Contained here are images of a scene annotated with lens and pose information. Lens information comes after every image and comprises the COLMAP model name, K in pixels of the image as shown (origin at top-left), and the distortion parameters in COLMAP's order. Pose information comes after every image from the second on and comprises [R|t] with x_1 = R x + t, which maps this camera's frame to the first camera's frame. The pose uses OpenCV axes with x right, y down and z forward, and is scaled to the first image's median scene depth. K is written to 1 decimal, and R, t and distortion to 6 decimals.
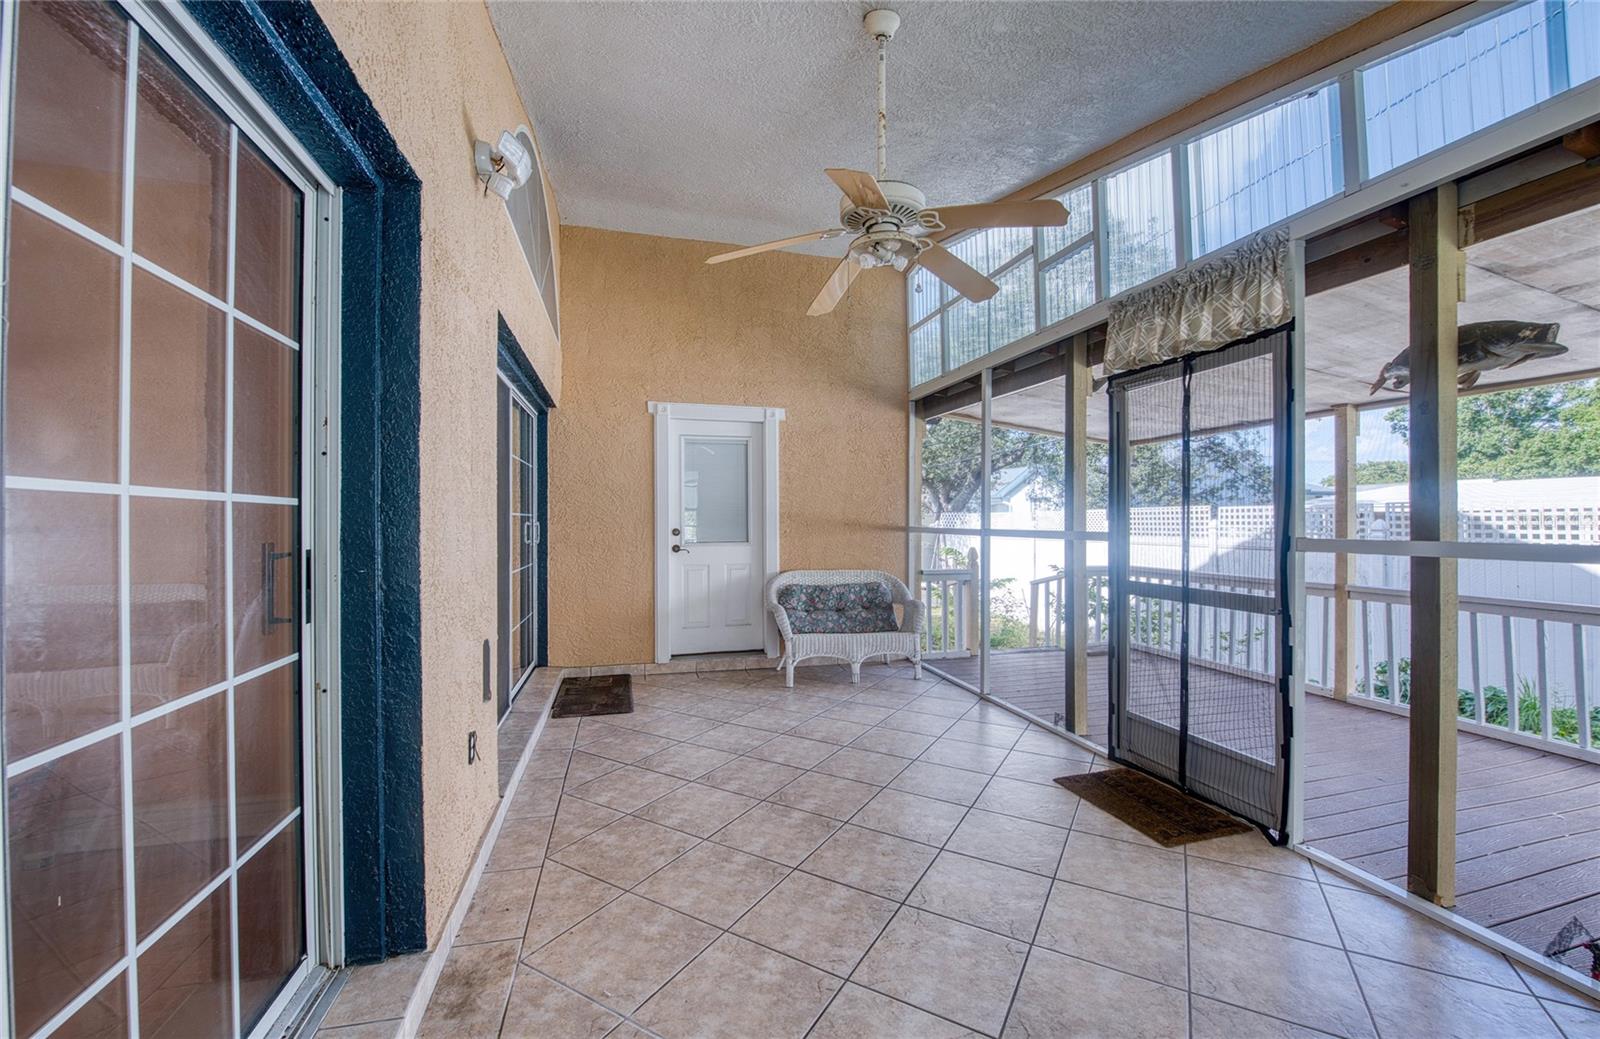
lens RADIAL K [[645.8, 0, 800.0], [0, 645.8, 519.5], [0, 0, 1]] dist [-0.009653, -0.004231]
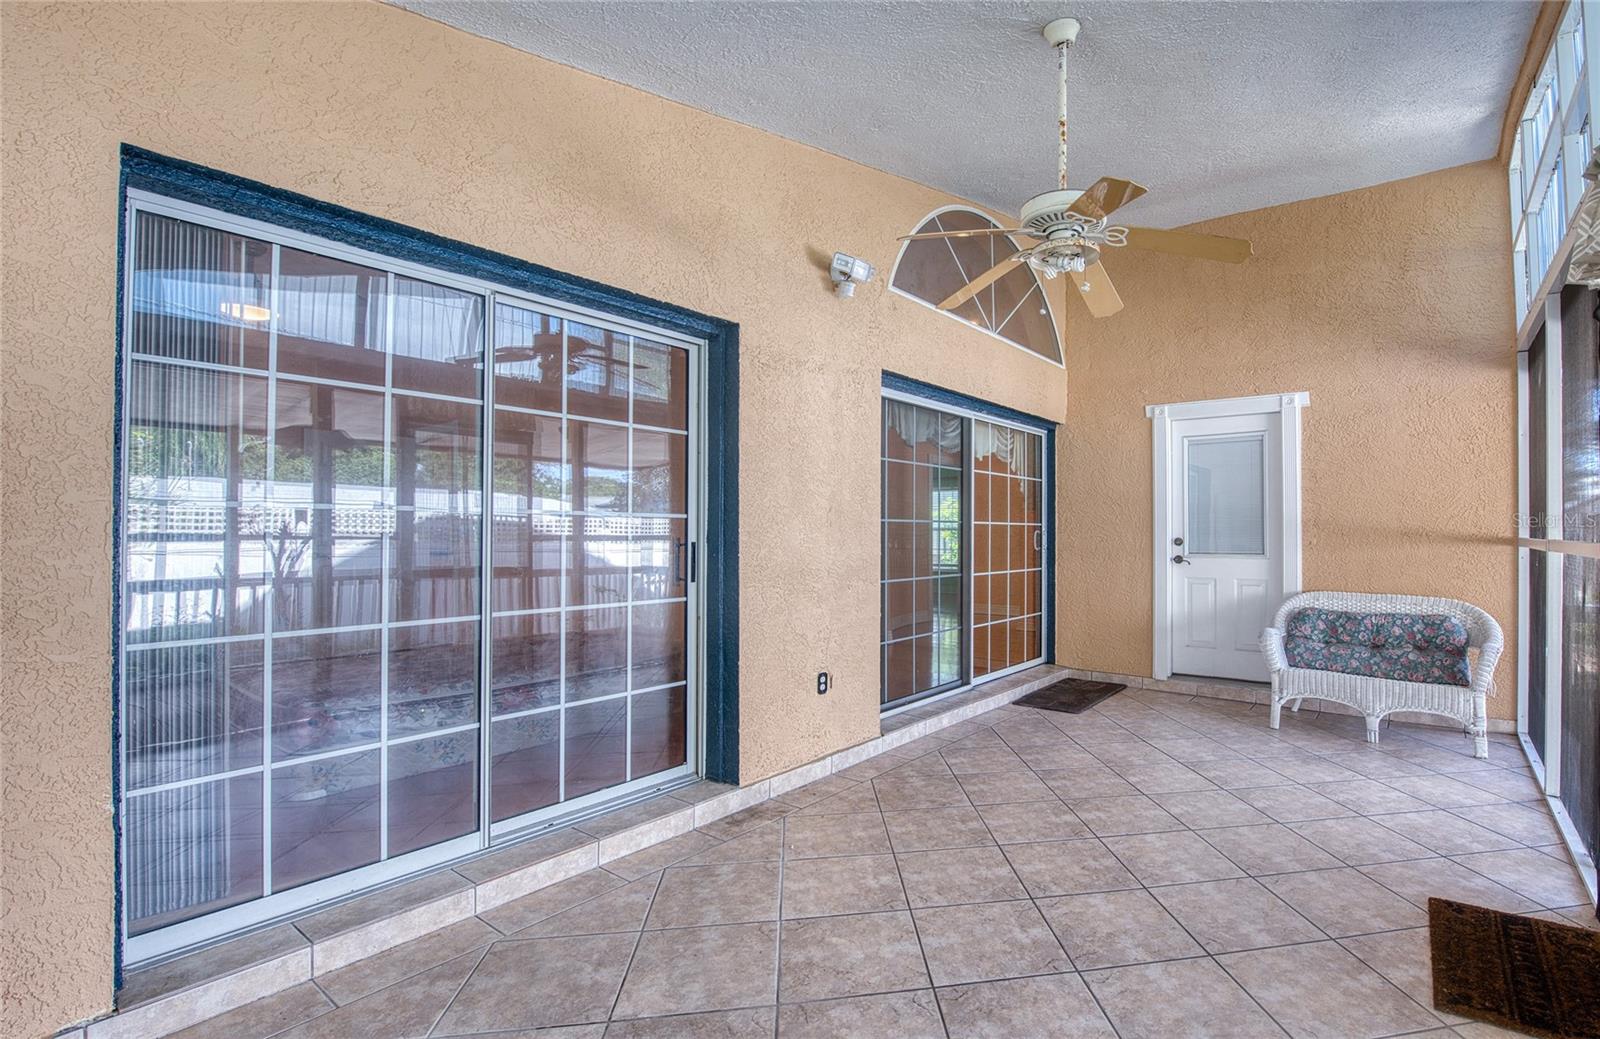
lens RADIAL K [[667.0, 0, 864.3], [0, 667.0, 519.8], [0, 0, 1]] dist [-0.011491, -0.000563]
pose [[0.648634, -0.011191, -0.761018, 0.261367], [-0.000708, 0.999883, -0.015308, 0.003373], [0.761100, 0.010468, 0.648550, 0.034210]]
